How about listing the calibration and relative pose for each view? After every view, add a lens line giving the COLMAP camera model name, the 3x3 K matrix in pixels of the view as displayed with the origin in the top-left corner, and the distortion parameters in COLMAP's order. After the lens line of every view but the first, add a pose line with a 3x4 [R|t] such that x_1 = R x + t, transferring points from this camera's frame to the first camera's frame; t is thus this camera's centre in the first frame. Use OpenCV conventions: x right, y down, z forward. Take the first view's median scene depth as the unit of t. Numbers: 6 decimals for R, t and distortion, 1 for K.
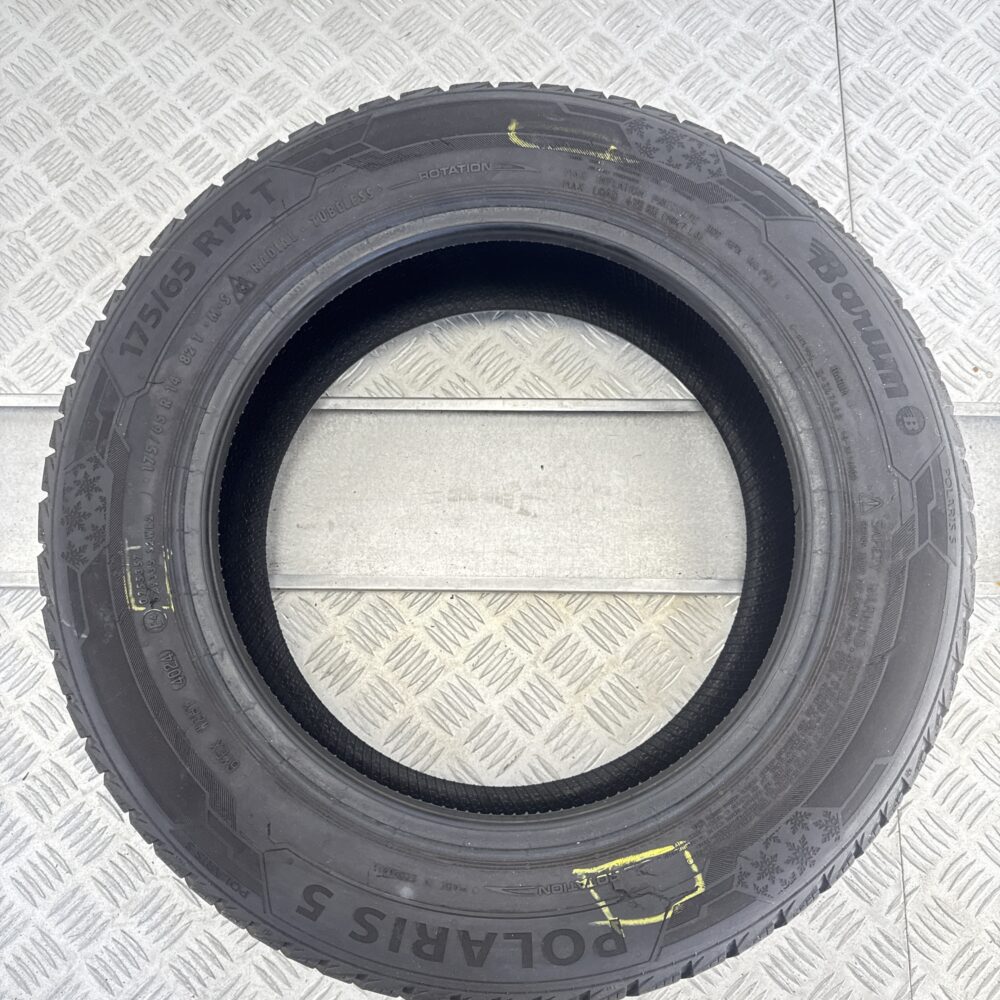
lens RADIAL K [[960.0, 0, 492.7], [0, 960.0, 497.9], [0, 0, 1]] dist [0.165414, -0.462800]
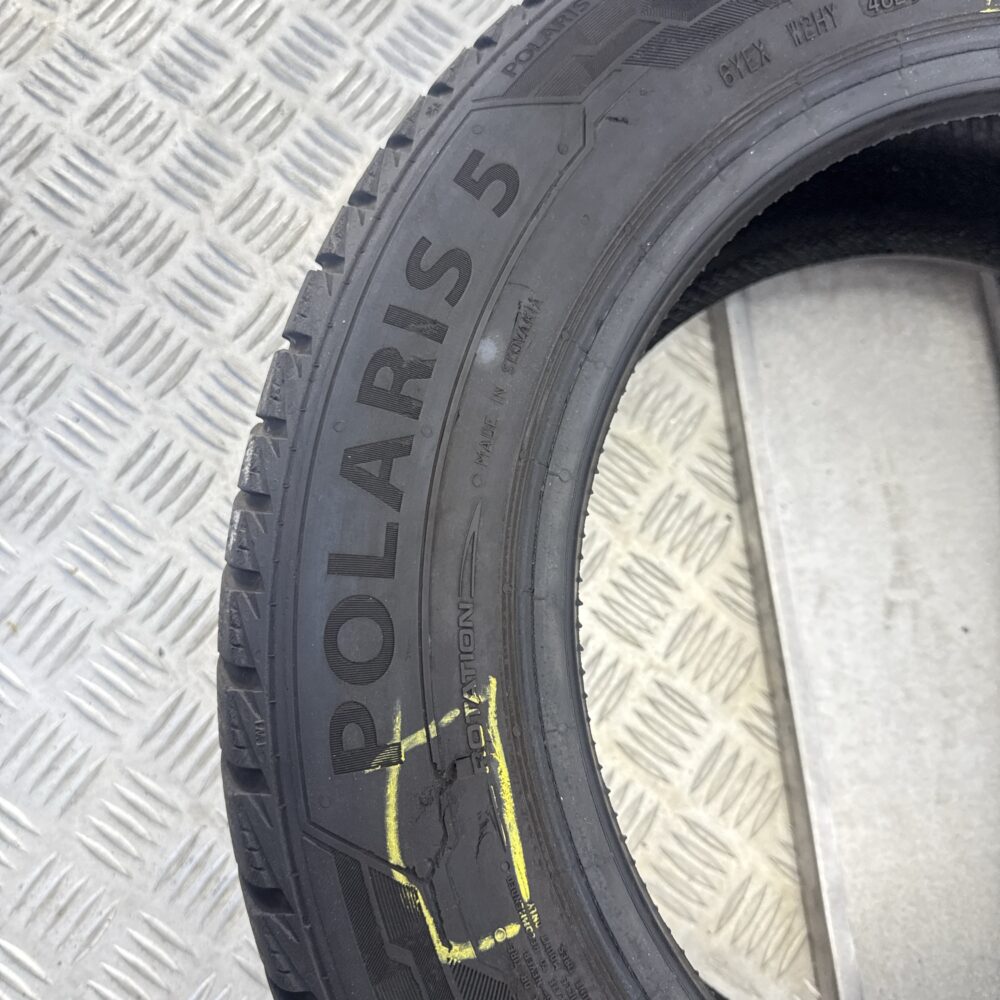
lens RADIAL K [[960.0, 0, 492.7], [0, 960.0, 497.9], [0, 0, 1]] dist [0.165414, -0.462800]
pose [[-0.090267, 0.981219, -0.170475, 0.073684], [-0.991216, -0.071901, 0.111003, 0.322378], [0.096661, 0.178997, 0.979090, 0.481236]]
